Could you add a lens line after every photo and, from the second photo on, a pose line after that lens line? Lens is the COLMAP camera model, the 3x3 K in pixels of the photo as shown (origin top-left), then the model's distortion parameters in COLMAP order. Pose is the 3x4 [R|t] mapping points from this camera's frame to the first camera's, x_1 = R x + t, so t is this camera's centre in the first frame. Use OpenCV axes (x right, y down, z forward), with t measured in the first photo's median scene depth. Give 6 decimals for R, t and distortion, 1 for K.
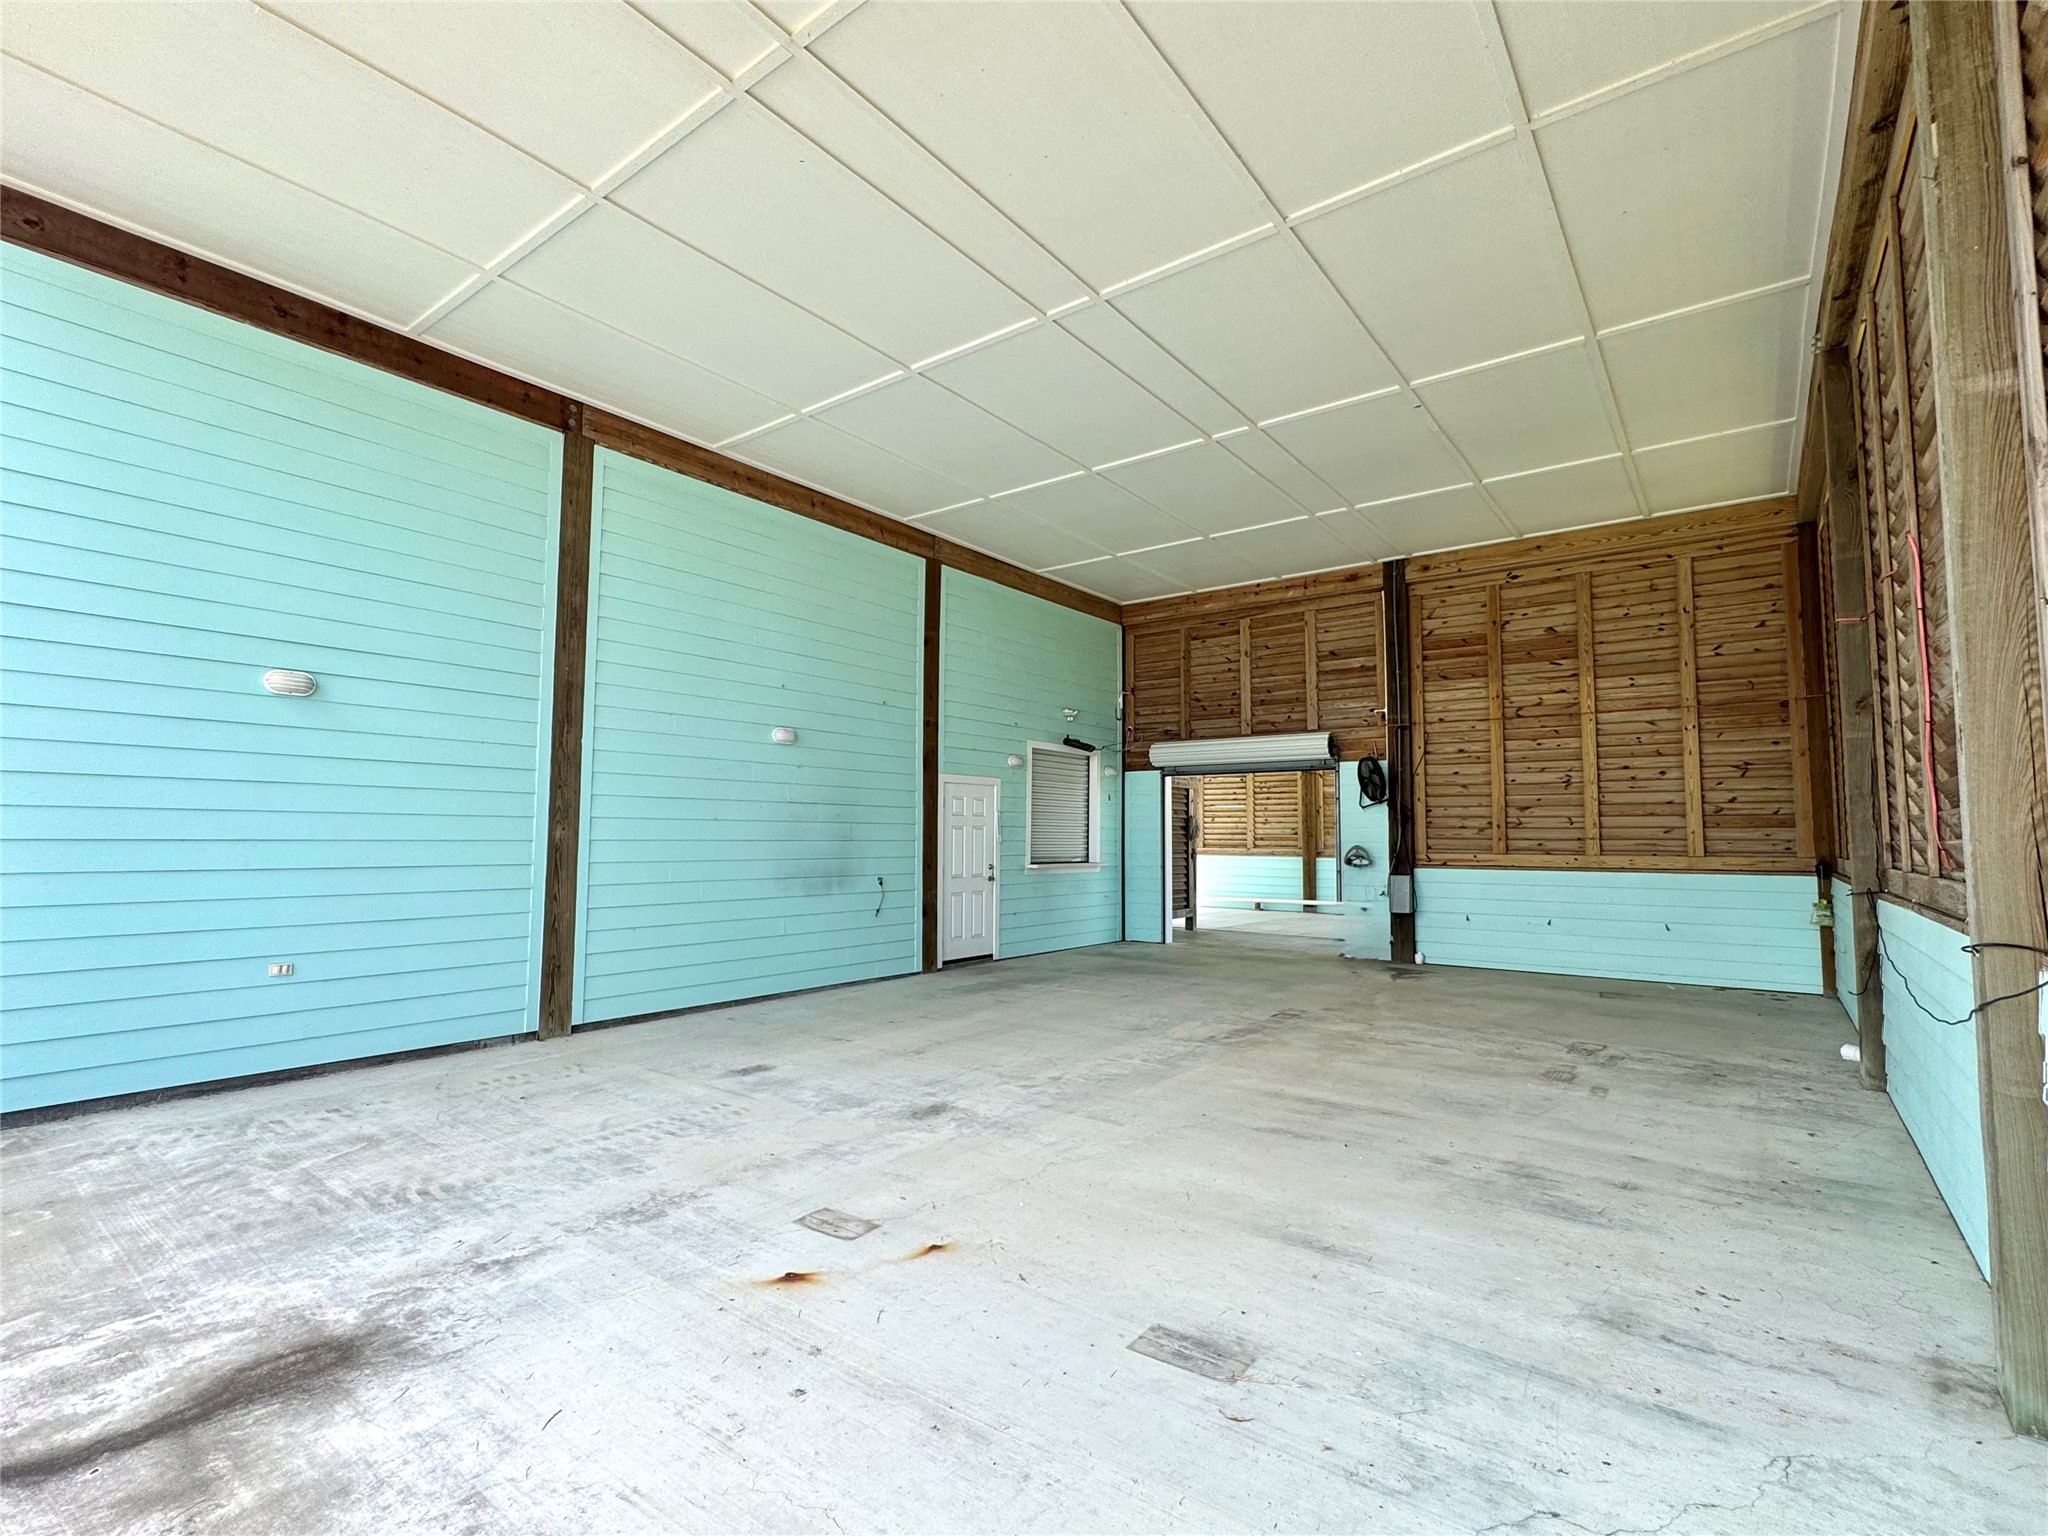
lens RADIAL K [[958.8, 0, 1020.9], [0, 958.8, 767.4], [0, 0, 1]] dist [-0.002998, 0.000024]
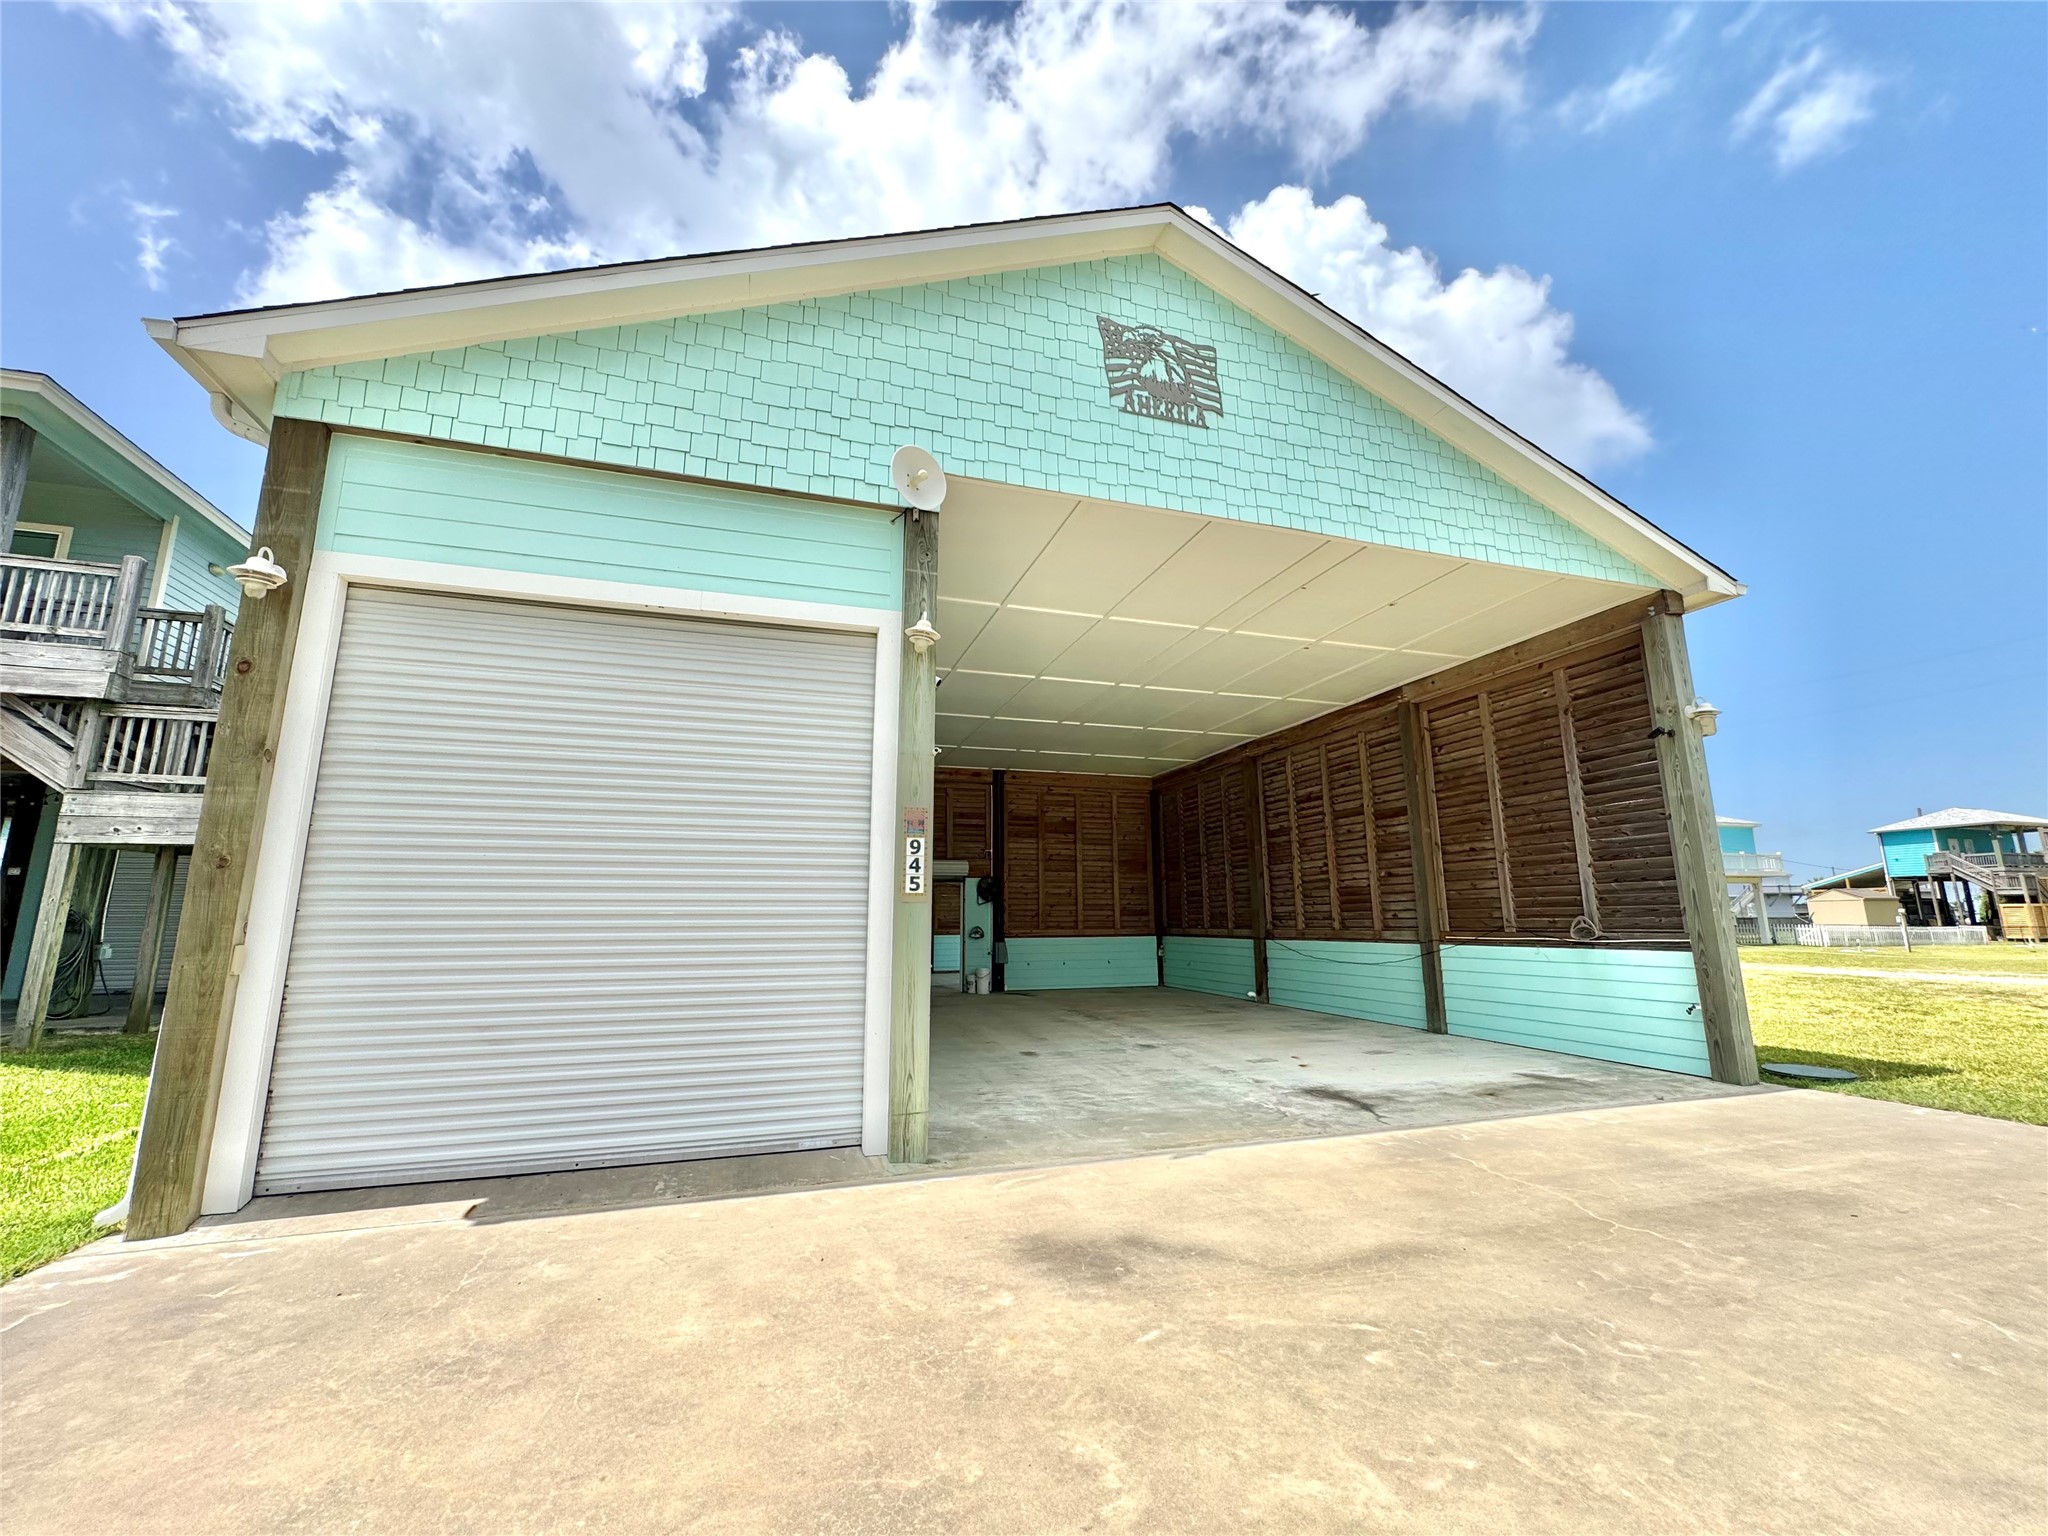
lens RADIAL K [[820.8, 0, 1020.3], [0, 820.8, 765.6], [0, 0, 1]] dist [-0.002072, -0.000009]
pose [[0.576246, 0.143448, 0.804589, -1.015969], [-0.050573, 0.988848, -0.140079, -0.004231], [-0.815710, 0.040029, 0.577074, 0.055899]]
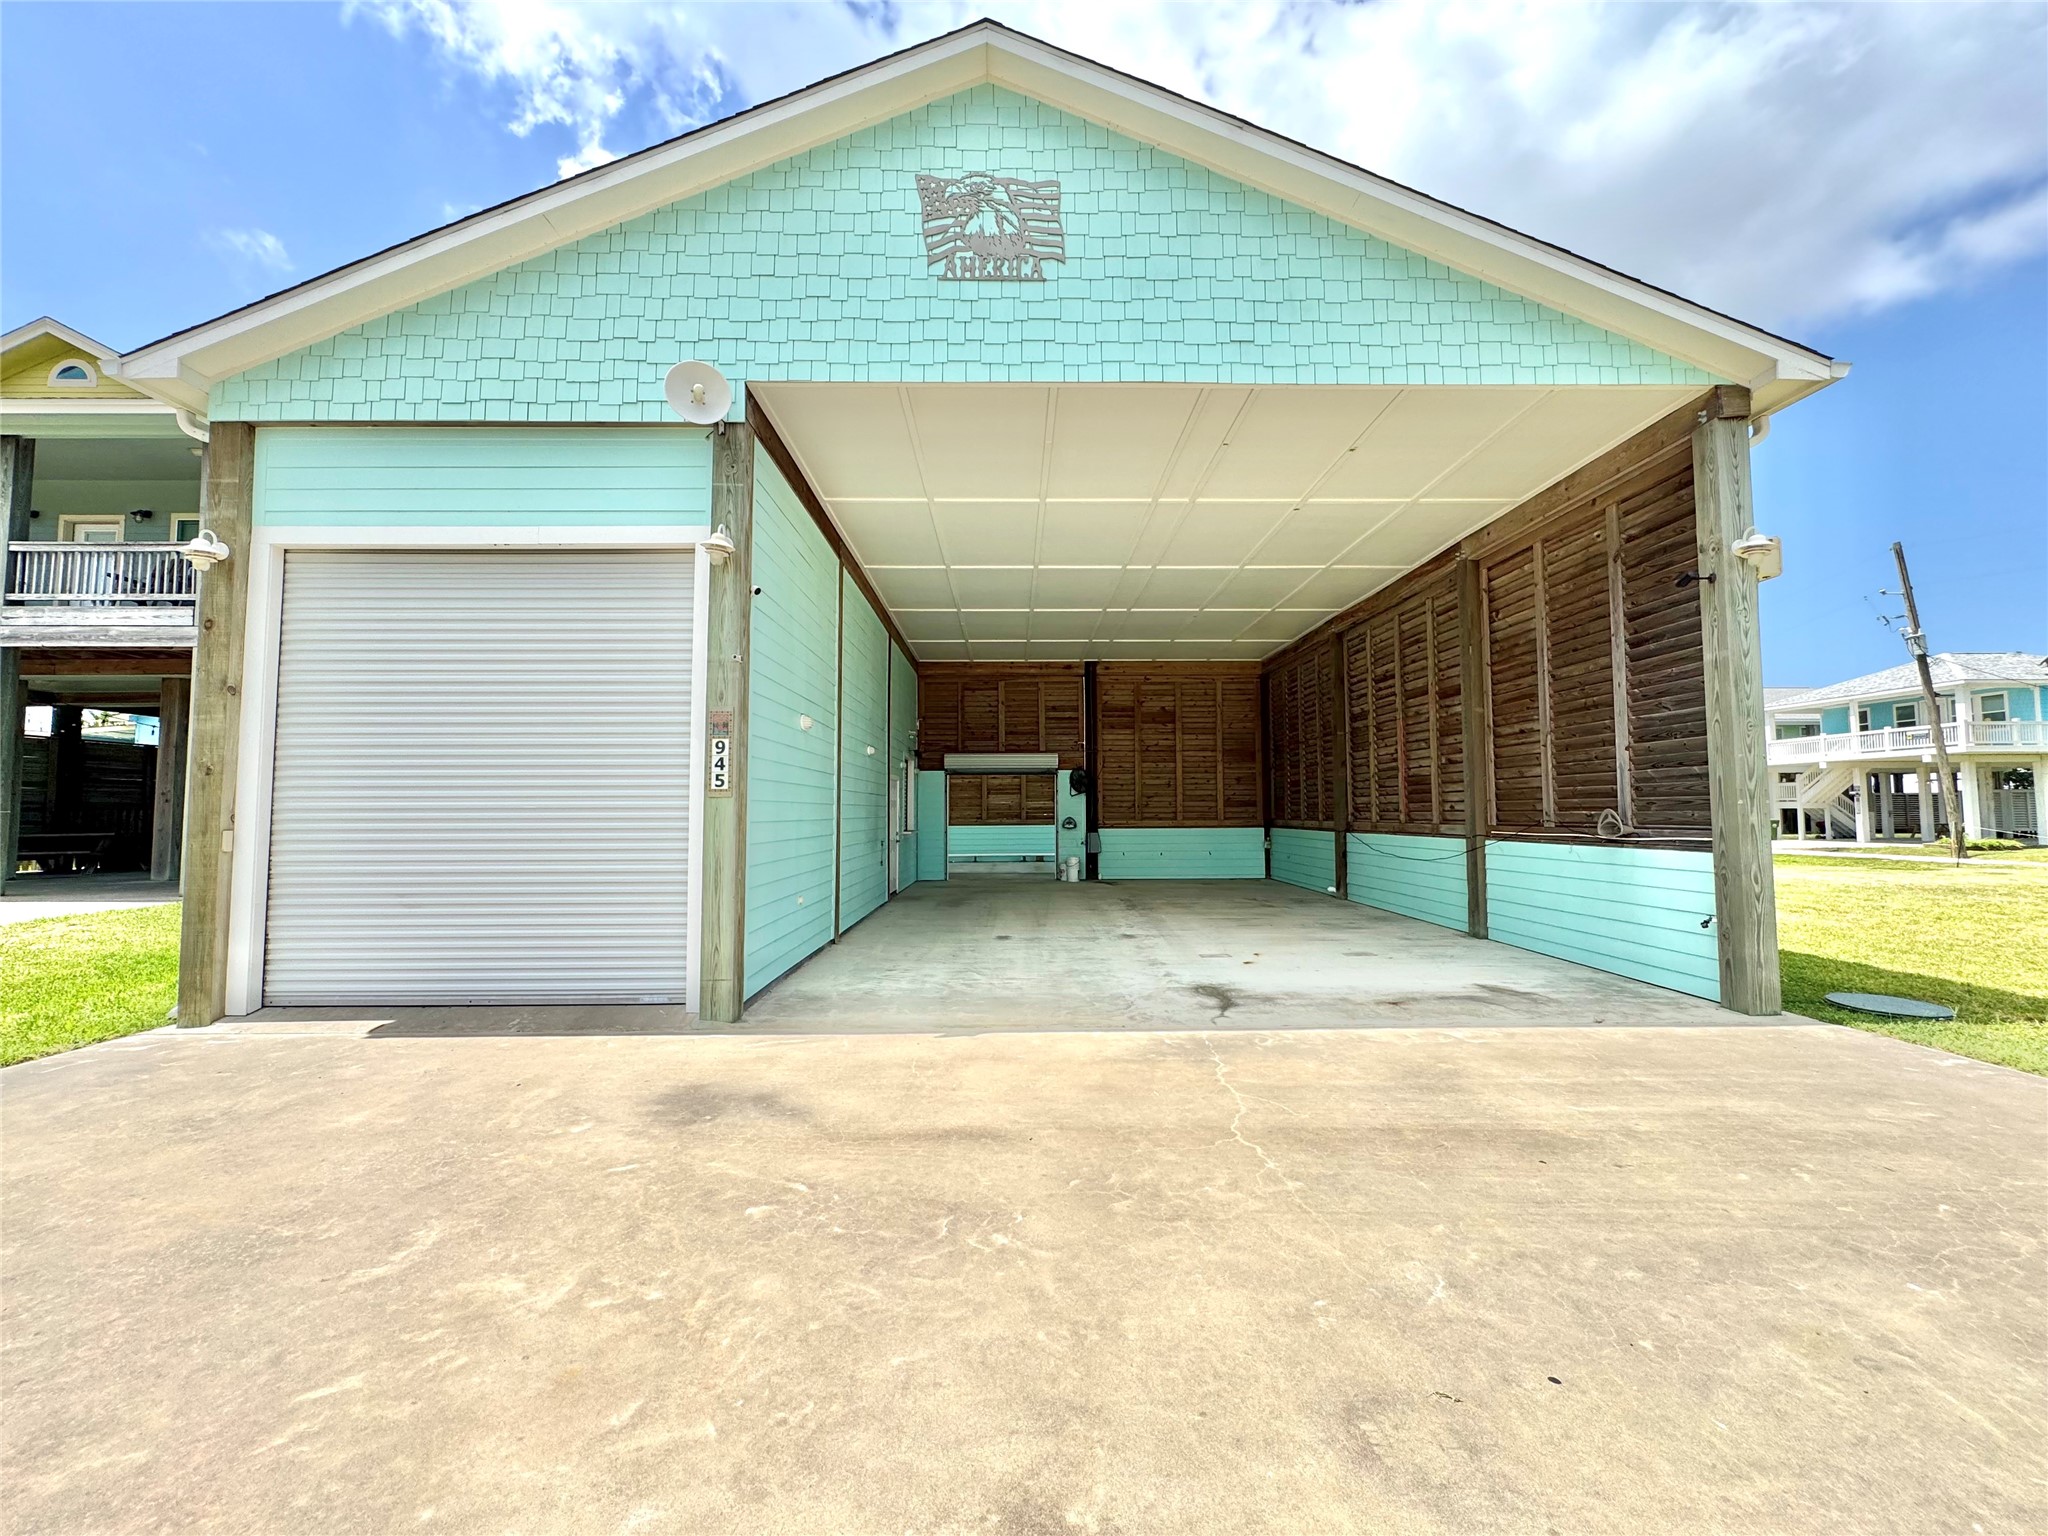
lens RADIAL K [[820.8, 0, 1020.3], [0, 820.8, 765.6], [0, 0, 1]] dist [-0.002072, -0.000009]
pose [[0.788946, 0.025988, 0.613912, -0.790751], [-0.036557, 0.999321, 0.004677, -0.022112], [-0.613374, -0.026133, 0.789361, -0.188866]]
